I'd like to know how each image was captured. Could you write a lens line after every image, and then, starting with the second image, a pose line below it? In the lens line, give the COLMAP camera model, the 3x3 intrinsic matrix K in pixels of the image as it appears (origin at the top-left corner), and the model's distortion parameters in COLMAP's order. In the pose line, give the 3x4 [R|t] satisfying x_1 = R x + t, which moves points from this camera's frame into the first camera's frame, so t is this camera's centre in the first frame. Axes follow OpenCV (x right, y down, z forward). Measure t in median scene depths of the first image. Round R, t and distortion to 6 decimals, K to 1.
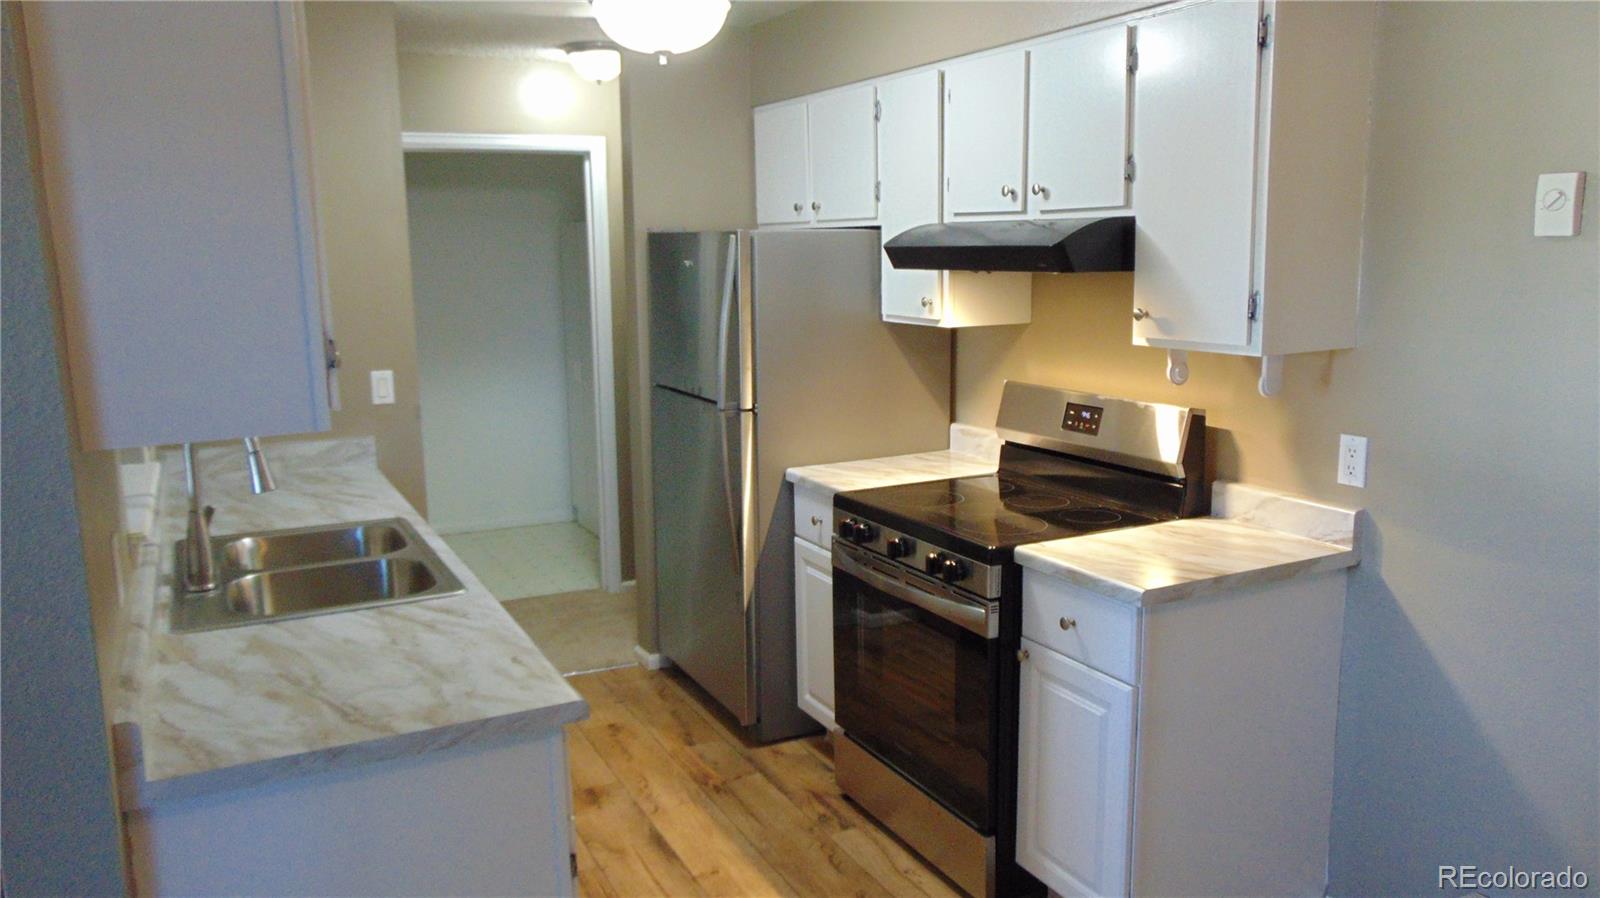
lens RADIAL K [[1187.5, 0, 800.0], [0, 1187.5, 449.0], [0, 0, 1]] dist [-0.041809, 0.074688]
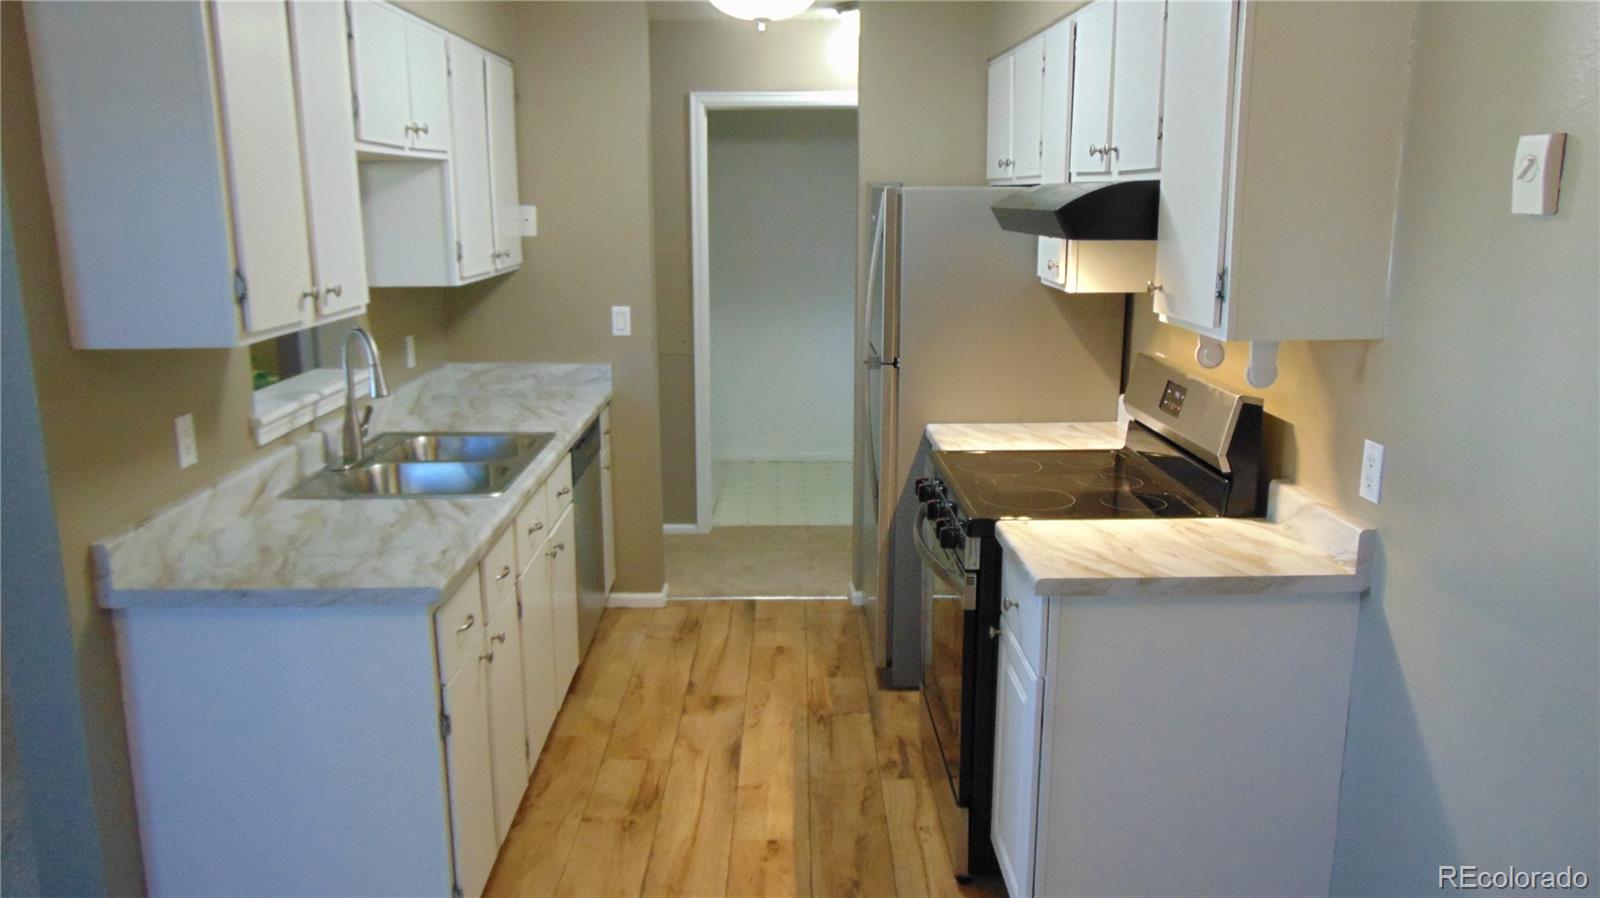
lens RADIAL K [[1187.5, 0, 800.0], [0, 1187.5, 449.0], [0, 0, 1]] dist [-0.041809, 0.074688]
pose [[0.901722, 0.104088, -0.419599, 0.400437], [-0.085280, 0.994338, 0.063395, -0.022147], [0.423822, -0.021382, 0.905493, 0.044967]]
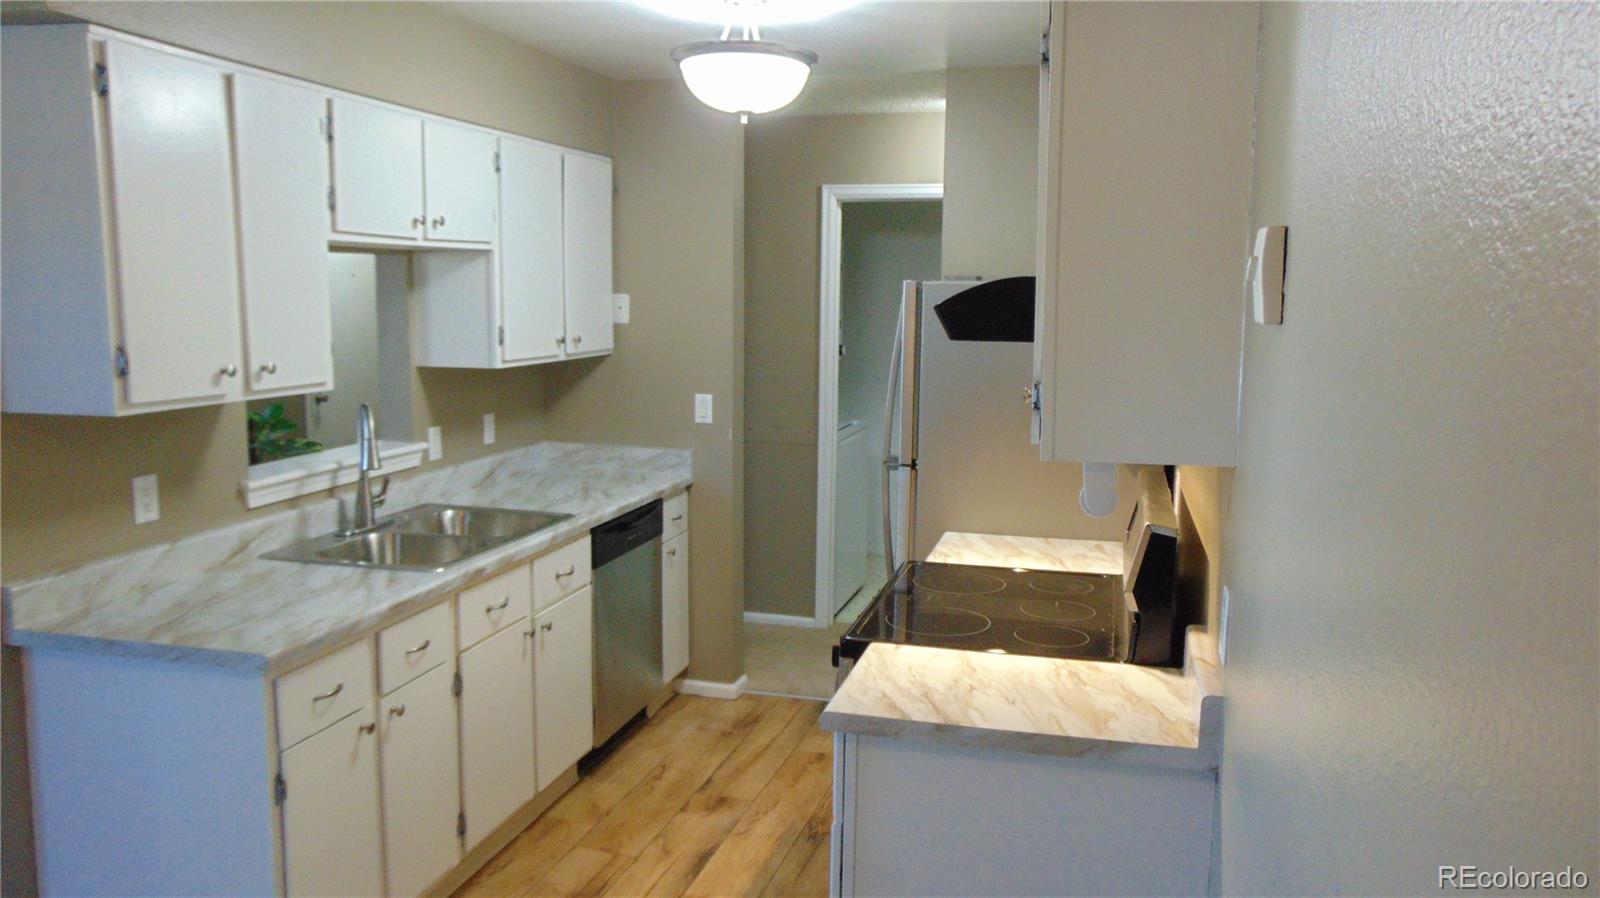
lens RADIAL K [[1187.5, 0, 800.0], [0, 1187.5, 449.0], [0, 0, 1]] dist [-0.041809, 0.074688]
pose [[0.747179, 0.115450, -0.654519, 0.646558], [-0.135793, 0.990541, 0.019705, -0.065615], [0.650603, 0.074156, 0.755789, 0.257124]]
